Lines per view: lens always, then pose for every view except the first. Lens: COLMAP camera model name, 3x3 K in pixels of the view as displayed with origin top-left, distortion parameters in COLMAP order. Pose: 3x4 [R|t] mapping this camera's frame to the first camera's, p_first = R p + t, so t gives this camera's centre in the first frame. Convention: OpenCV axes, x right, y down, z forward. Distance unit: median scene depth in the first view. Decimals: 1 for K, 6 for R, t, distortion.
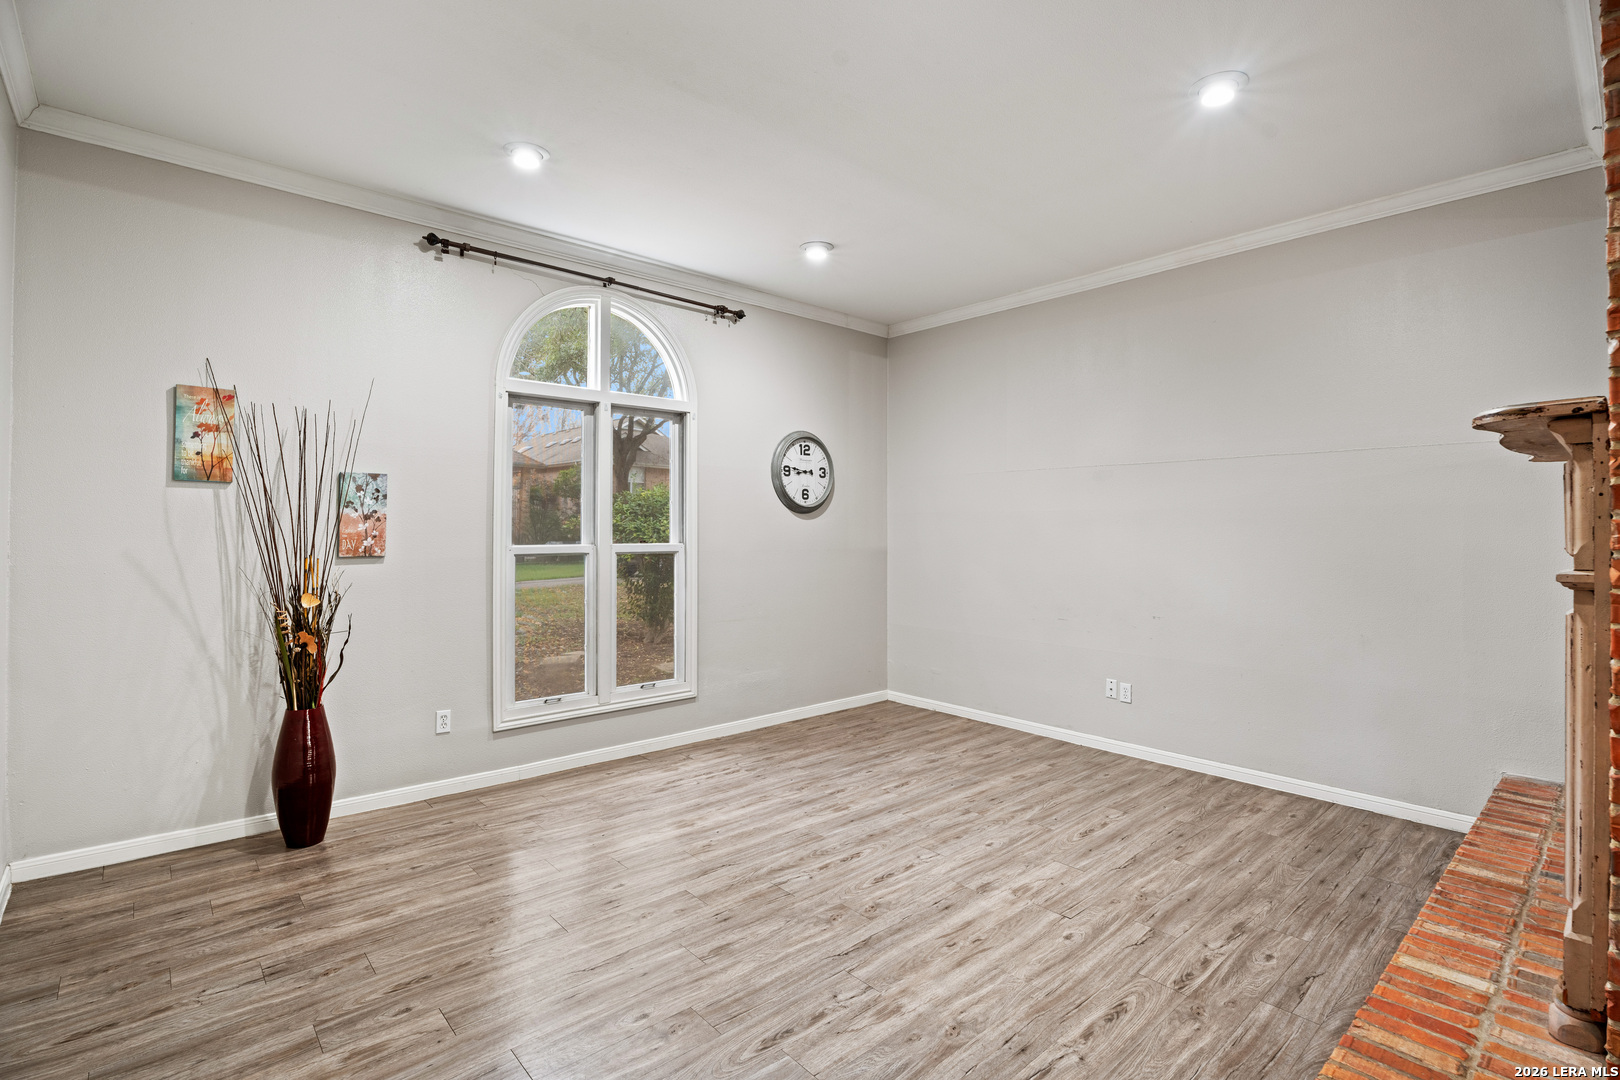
lens RADIAL K [[751.4, 0, 783.1], [0, 751.4, 534.4], [0, 0, 1]] dist [-0.018676, 0.000757]
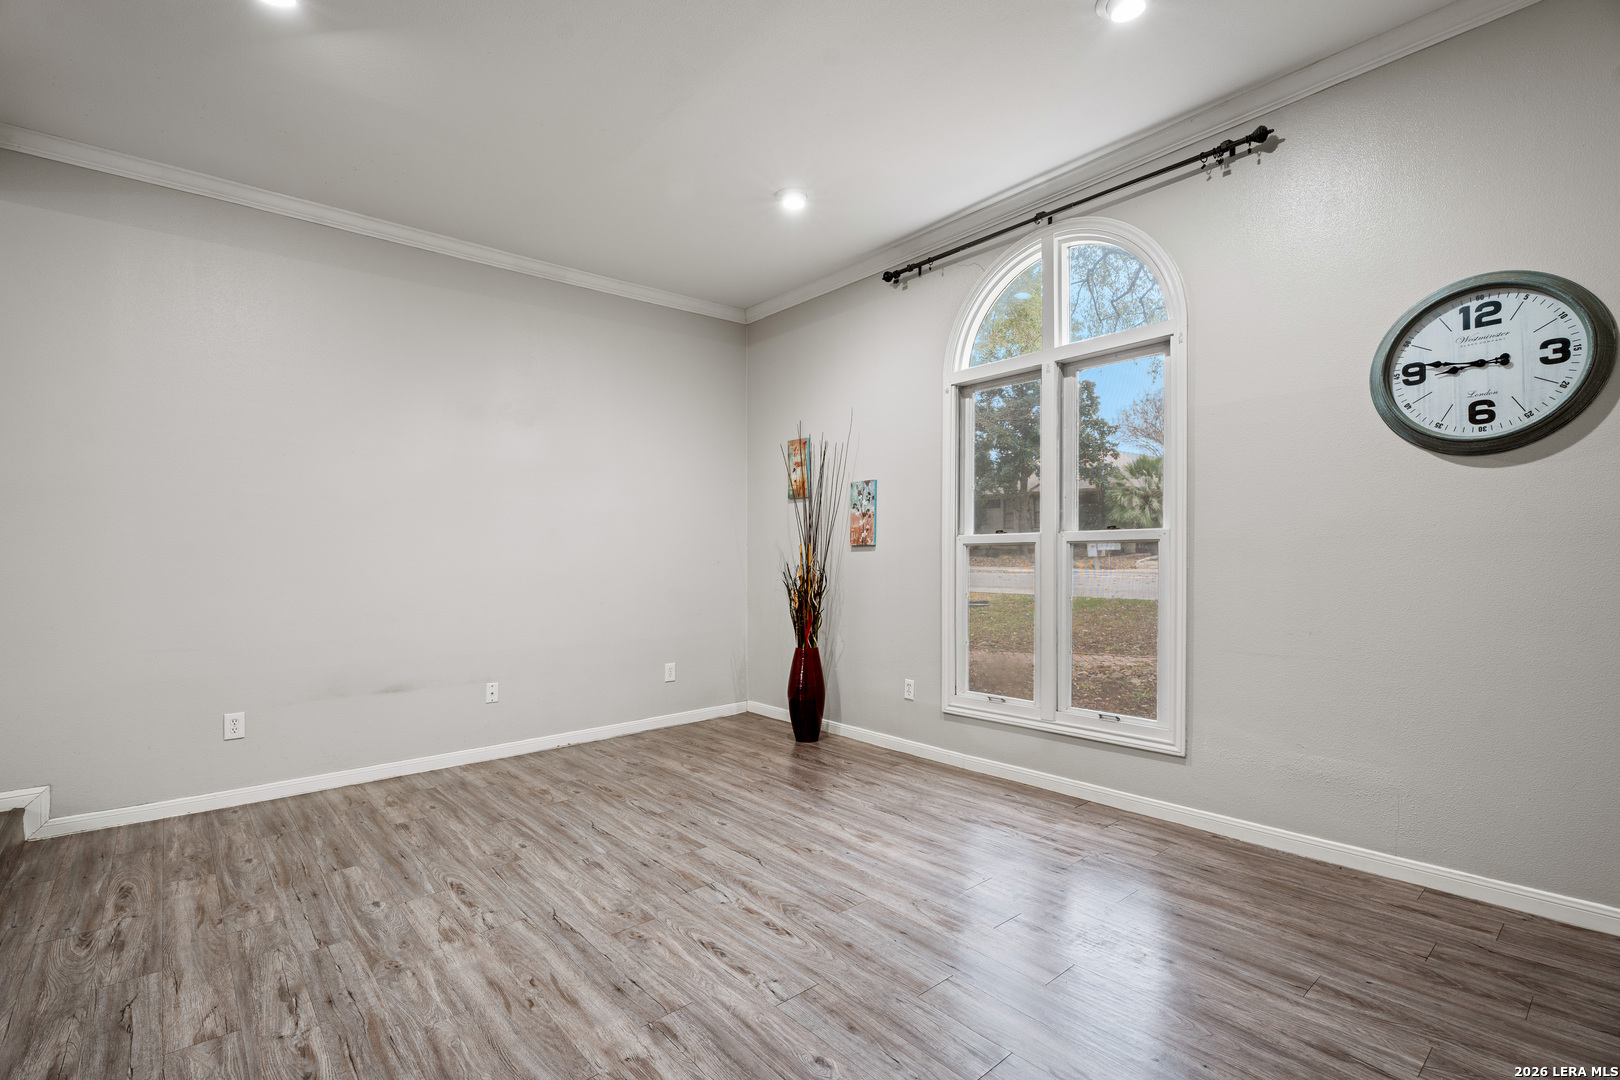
lens RADIAL K [[736.9, 0, 811.1], [0, 736.9, 562.0], [0, 0, 1]] dist [-0.002215, -0.000740]
pose [[0.011631, 0.005154, -0.999919, 0.720499], [0.004048, 0.999978, 0.005201, 0.051670], [0.999924, -0.004109, 0.011610, 0.893481]]
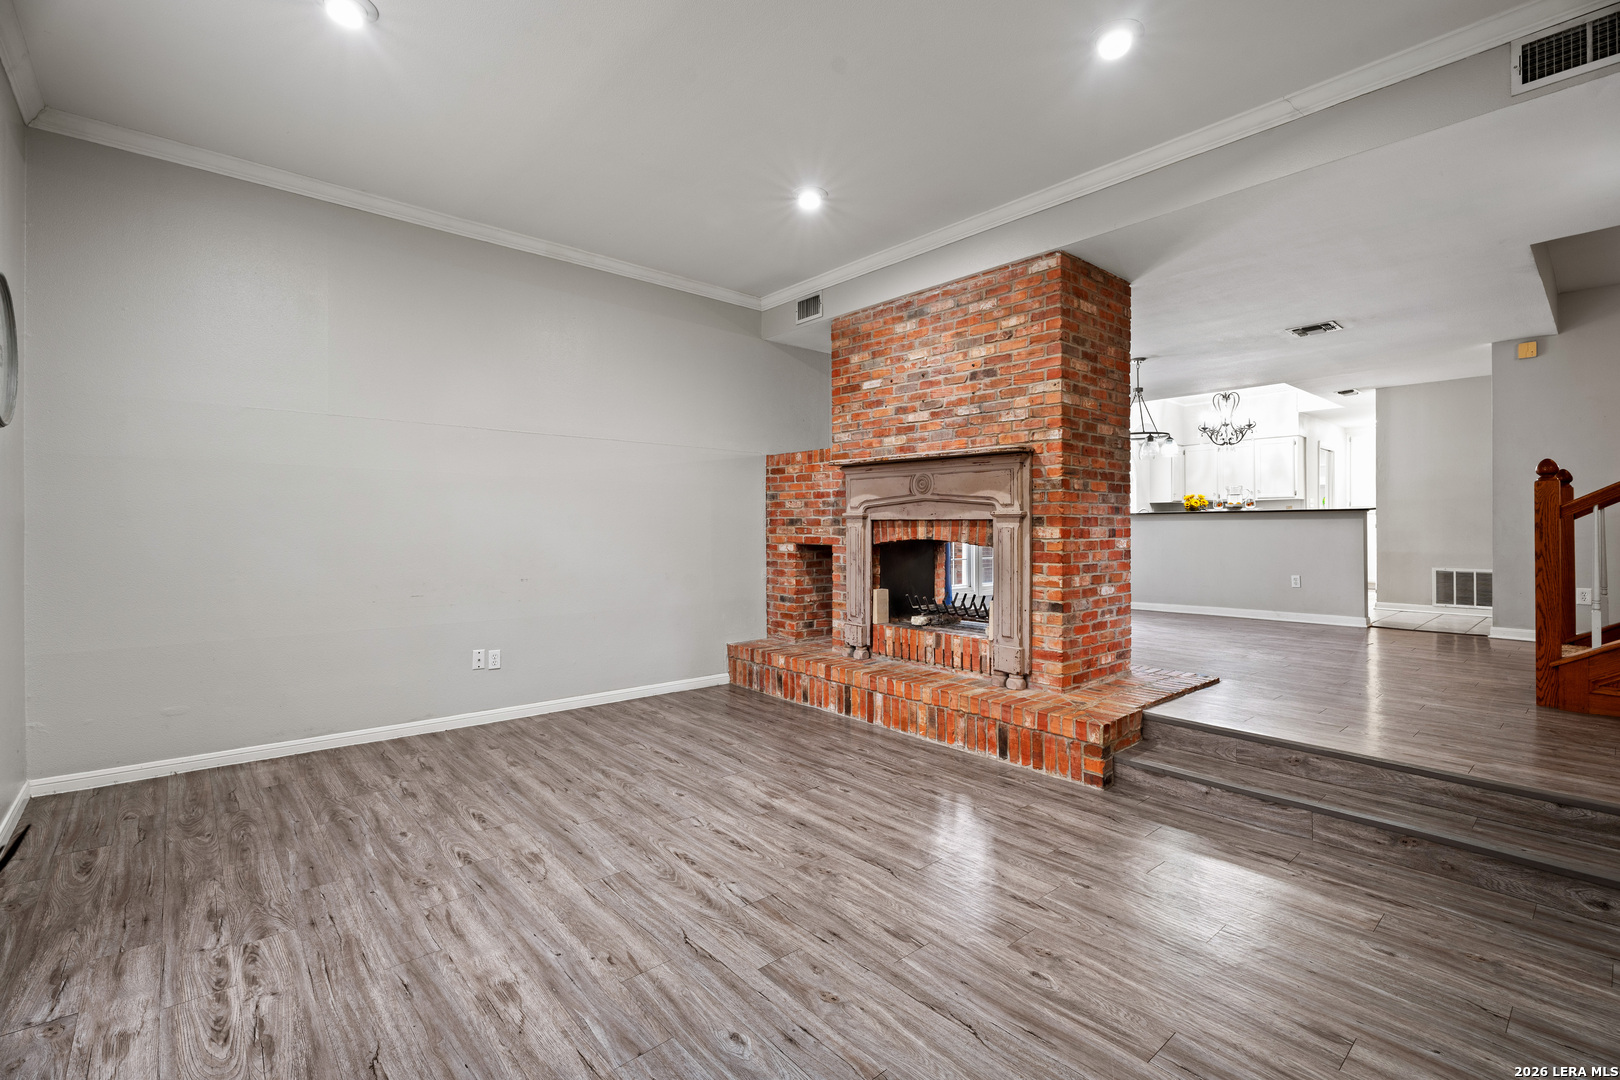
lens RADIAL K [[718.7, 0, 807.9], [0, 718.7, 523.4], [0, 0, 1]] dist [-0.000741, 0.000047]
pose [[-0.005249, 0.000325, 0.999986, -0.641517], [-0.000462, 1.000000, -0.000328, 0.039304], [-0.999986, -0.000464, -0.005248, 0.751161]]
